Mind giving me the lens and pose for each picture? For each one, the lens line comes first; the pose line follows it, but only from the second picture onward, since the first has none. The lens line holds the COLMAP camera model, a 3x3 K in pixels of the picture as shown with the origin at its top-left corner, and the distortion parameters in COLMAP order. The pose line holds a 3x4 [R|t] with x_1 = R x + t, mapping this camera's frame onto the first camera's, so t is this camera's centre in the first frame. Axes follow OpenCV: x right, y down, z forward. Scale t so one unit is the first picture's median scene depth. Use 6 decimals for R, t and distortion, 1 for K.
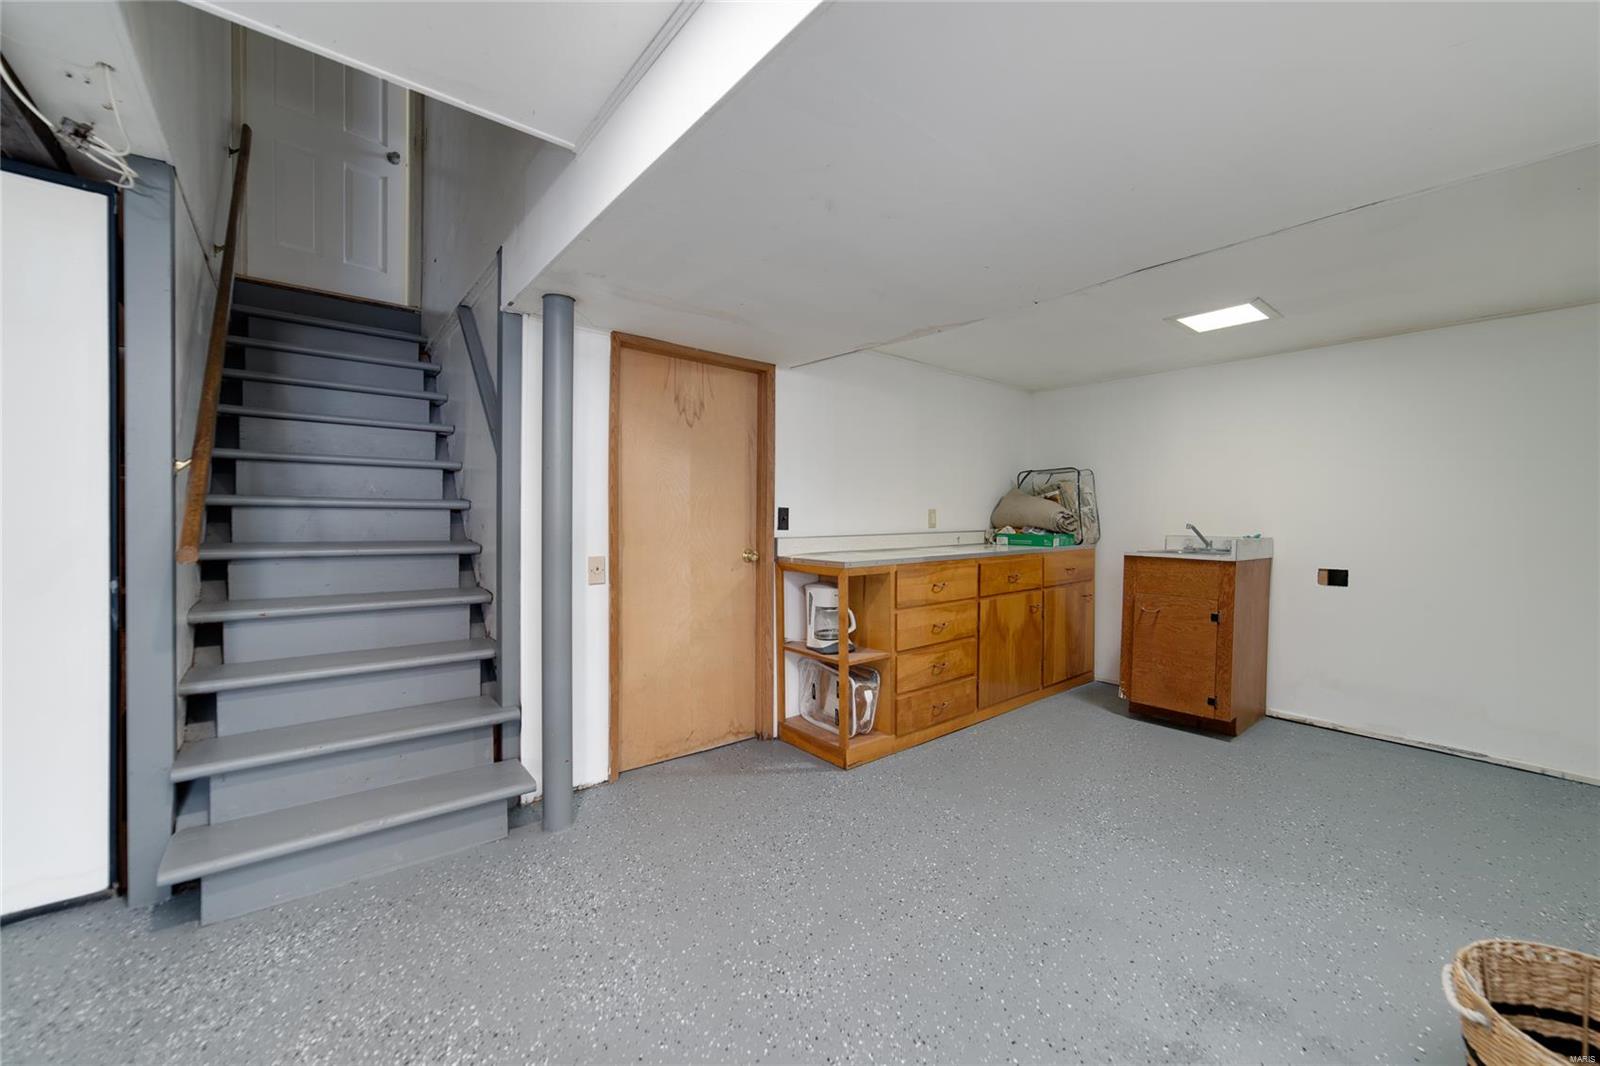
lens RADIAL K [[622.2, 0, 809.3], [0, 622.2, 527.2], [0, 0, 1]] dist [-0.033150, 0.009317]
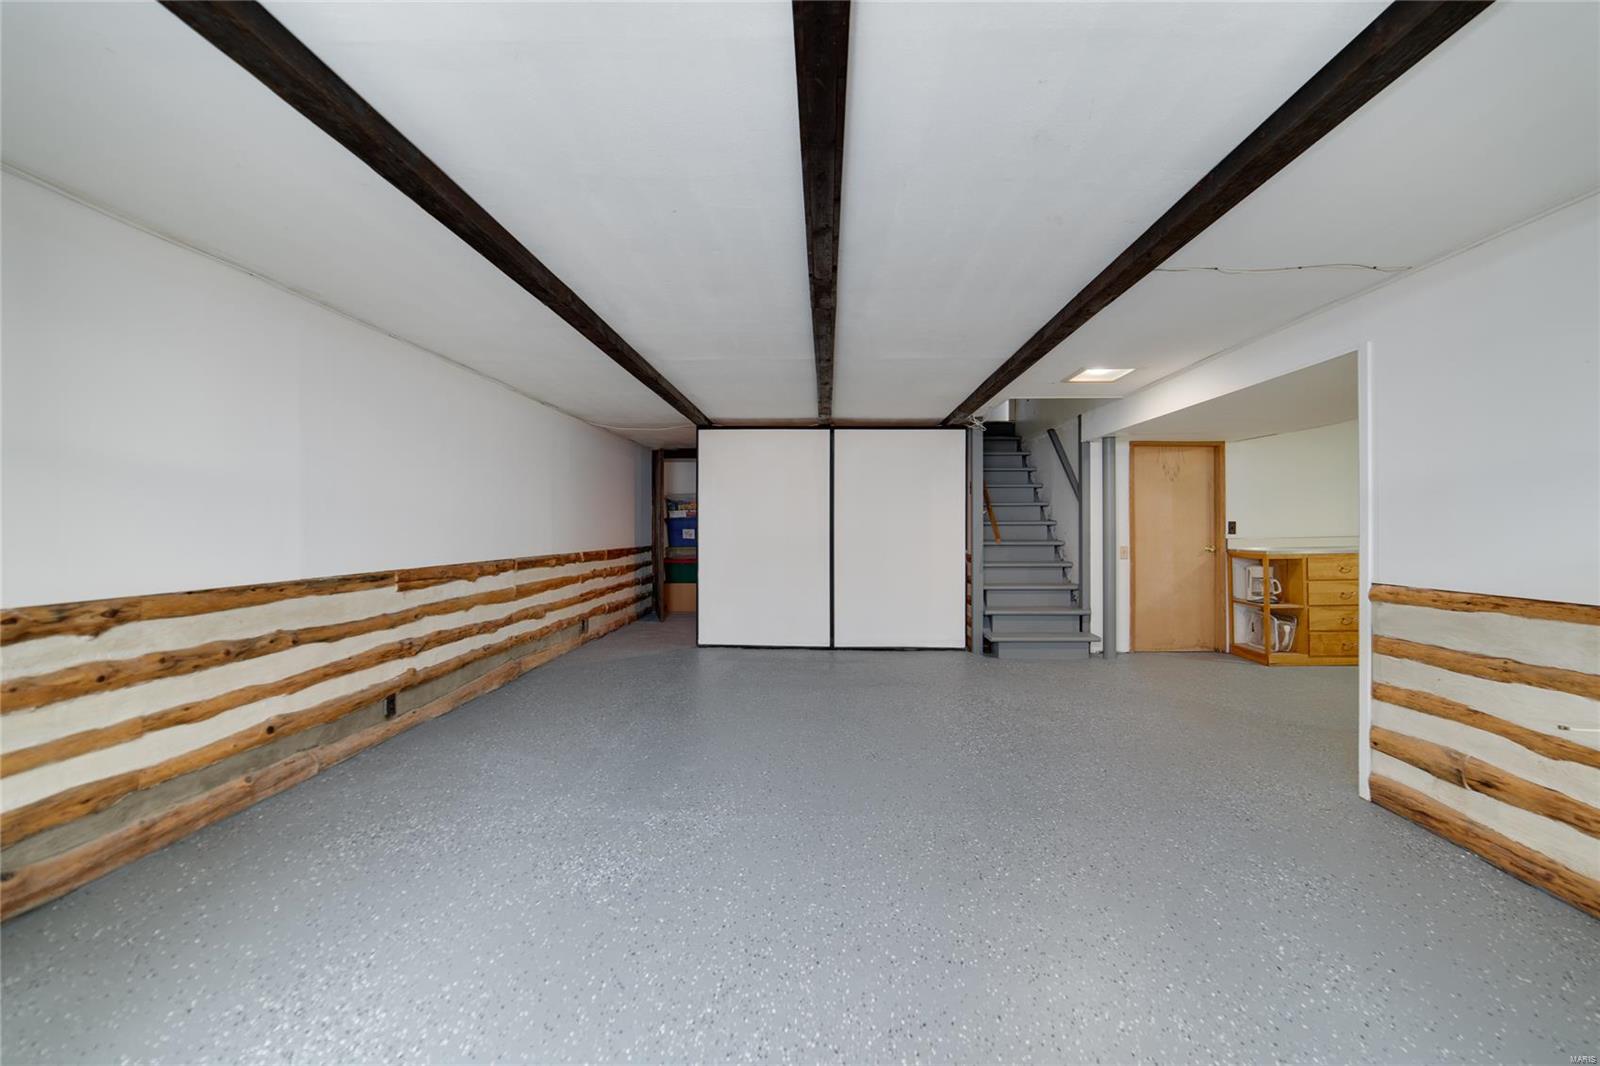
lens RADIAL K [[622.2, 0, 809.3], [0, 622.2, 527.2], [0, 0, 1]] dist [-0.033150, 0.009317]
pose [[0.738386, -0.010963, -0.674289, 0.257633], [0.001686, 0.999895, -0.014410, 0.007977], [0.674376, 0.009504, 0.738327, -1.140097]]
